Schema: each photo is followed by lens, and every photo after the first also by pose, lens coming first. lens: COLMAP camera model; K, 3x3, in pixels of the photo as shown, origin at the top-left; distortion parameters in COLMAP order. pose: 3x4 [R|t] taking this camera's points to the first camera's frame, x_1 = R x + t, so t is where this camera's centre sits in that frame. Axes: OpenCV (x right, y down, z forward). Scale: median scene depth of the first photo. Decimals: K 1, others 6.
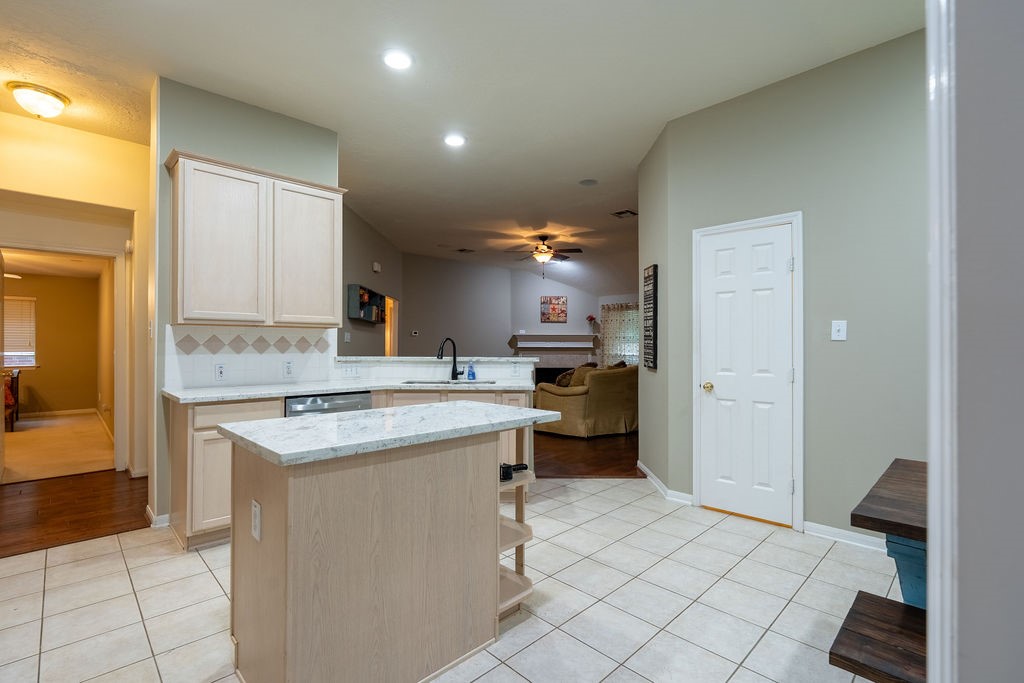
lens RADIAL K [[459.6, 0, 513.3], [0, 459.6, 340.6], [0, 0, 1]] dist [-0.000968, 0.000332]
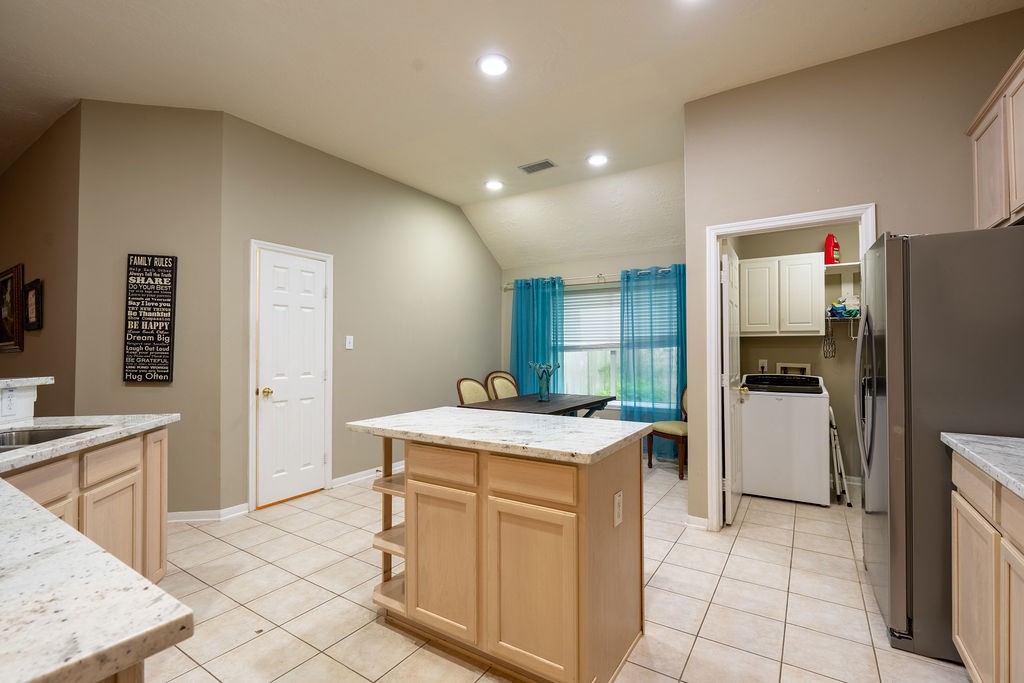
lens RADIAL K [[461.6, 0, 510.8], [0, 461.6, 342.5], [0, 0, 1]] dist [-0.002870, -0.000125]
pose [[-0.202585, 0.012746, 0.979182, -0.771994], [-0.011825, 0.999811, -0.015461, -0.004800], [-0.979193, -0.014711, -0.202396, 0.695957]]
